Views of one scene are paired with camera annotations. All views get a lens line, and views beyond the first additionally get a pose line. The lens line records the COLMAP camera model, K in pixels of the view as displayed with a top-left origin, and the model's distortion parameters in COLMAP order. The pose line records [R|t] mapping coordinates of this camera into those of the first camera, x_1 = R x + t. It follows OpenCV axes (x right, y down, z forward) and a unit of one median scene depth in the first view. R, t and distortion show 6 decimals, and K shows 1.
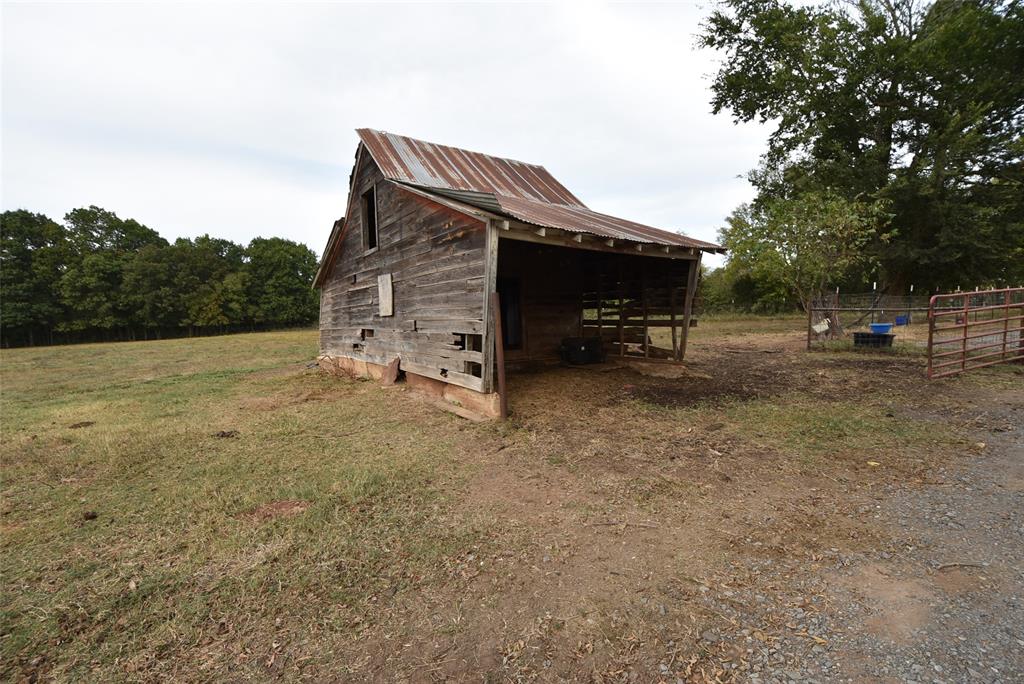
lens RADIAL K [[449.7, 0, 509.1], [0, 449.7, 353.7], [0, 0, 1]] dist [0.002142, -0.014704]
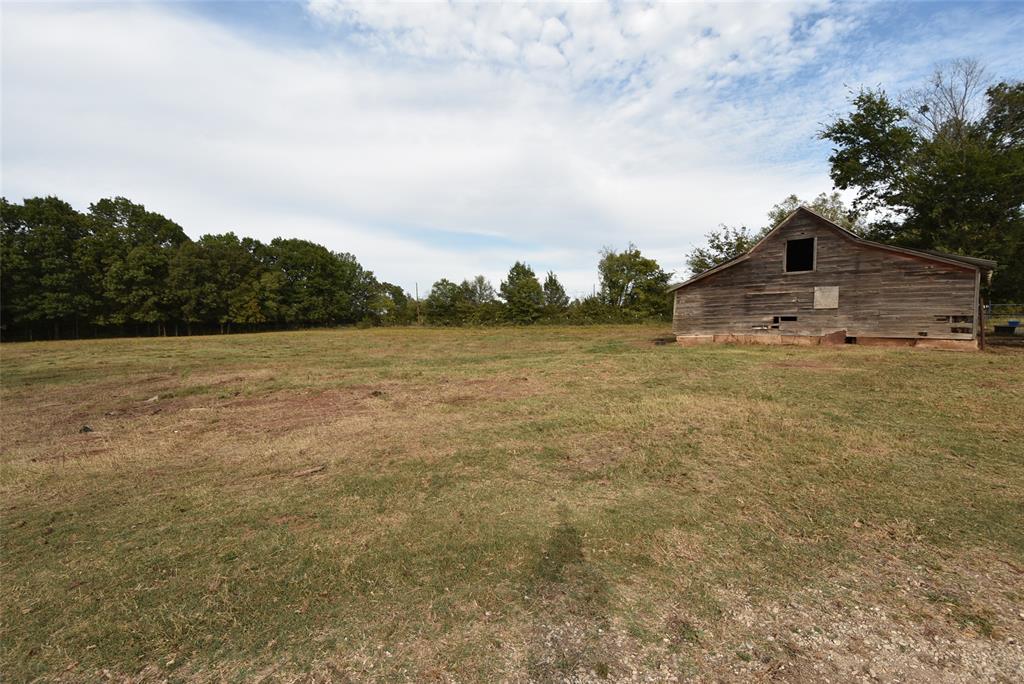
lens RADIAL K [[449.7, 0, 509.1], [0, 449.7, 353.7], [0, 0, 1]] dist [0.002142, -0.014704]
pose [[0.989875, 0.015001, 0.141149, -0.254338], [-0.012307, 0.999726, -0.019936, 0.021528], [-0.141409, 0.017997, 0.989788, -0.089465]]
